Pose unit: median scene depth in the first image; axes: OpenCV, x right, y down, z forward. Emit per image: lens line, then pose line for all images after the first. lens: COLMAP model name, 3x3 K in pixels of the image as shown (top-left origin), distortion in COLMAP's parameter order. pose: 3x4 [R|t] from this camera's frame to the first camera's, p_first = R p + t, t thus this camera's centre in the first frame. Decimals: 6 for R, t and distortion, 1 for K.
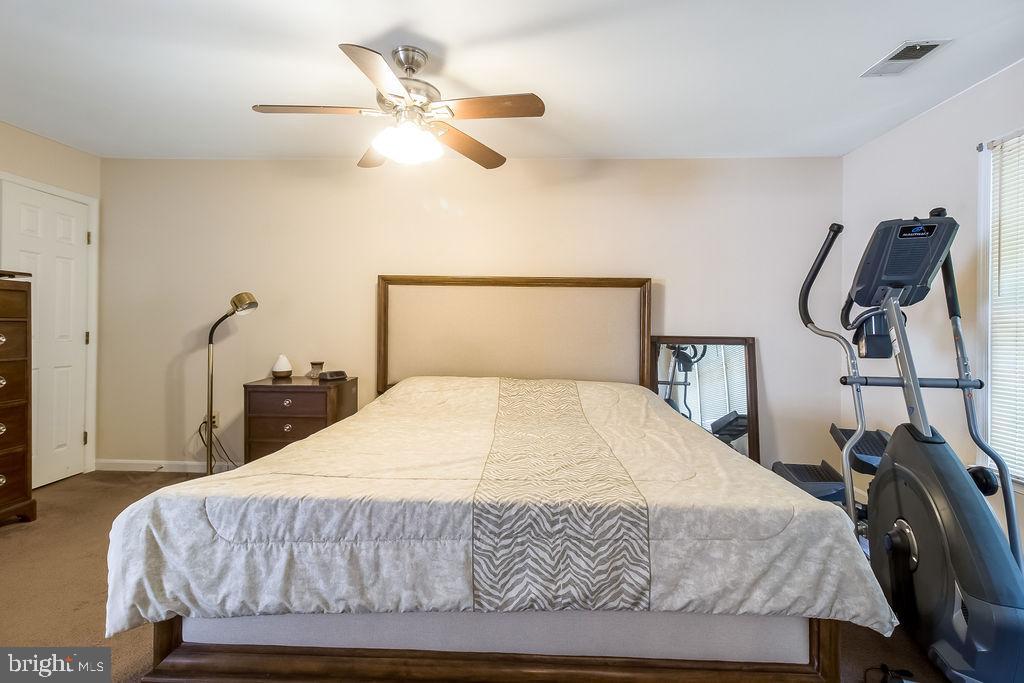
lens RADIAL K [[483.4, 0, 513.9], [0, 483.4, 336.3], [0, 0, 1]] dist [0.014342, 0.001622]
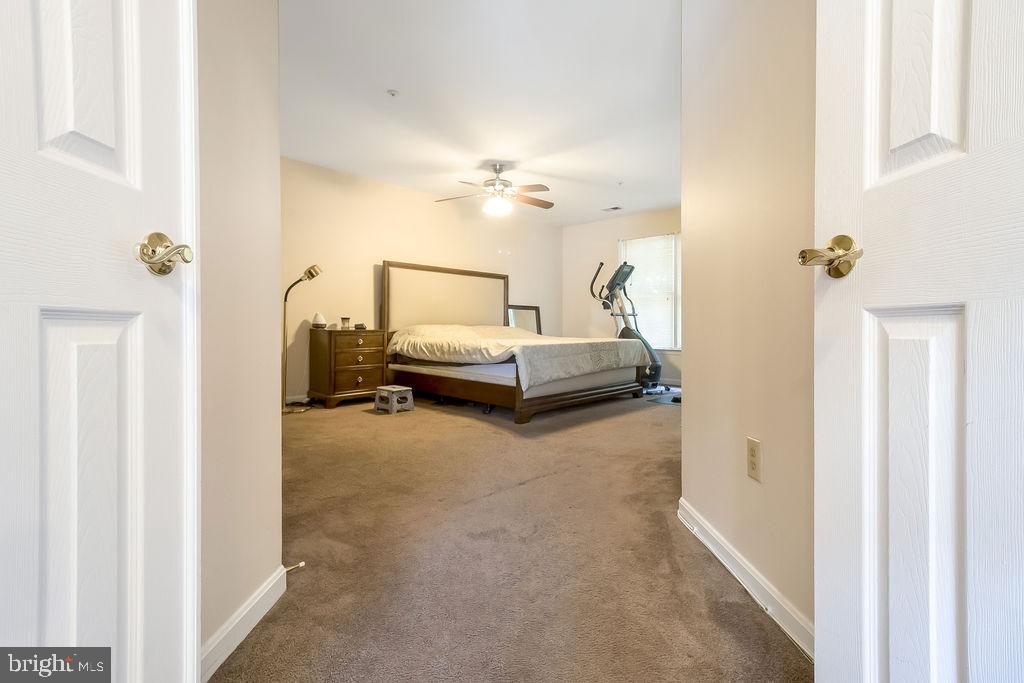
lens RADIAL K [[483.4, 0, 511.8], [0, 483.4, 336.1], [0, 0, 1]] dist [0.014342, 0.001622]
pose [[0.658632, -0.023176, 0.752108, -1.212647], [0.017111, 0.999728, 0.015822, 0.099061], [-0.752271, 0.002449, 0.658849, -0.314356]]
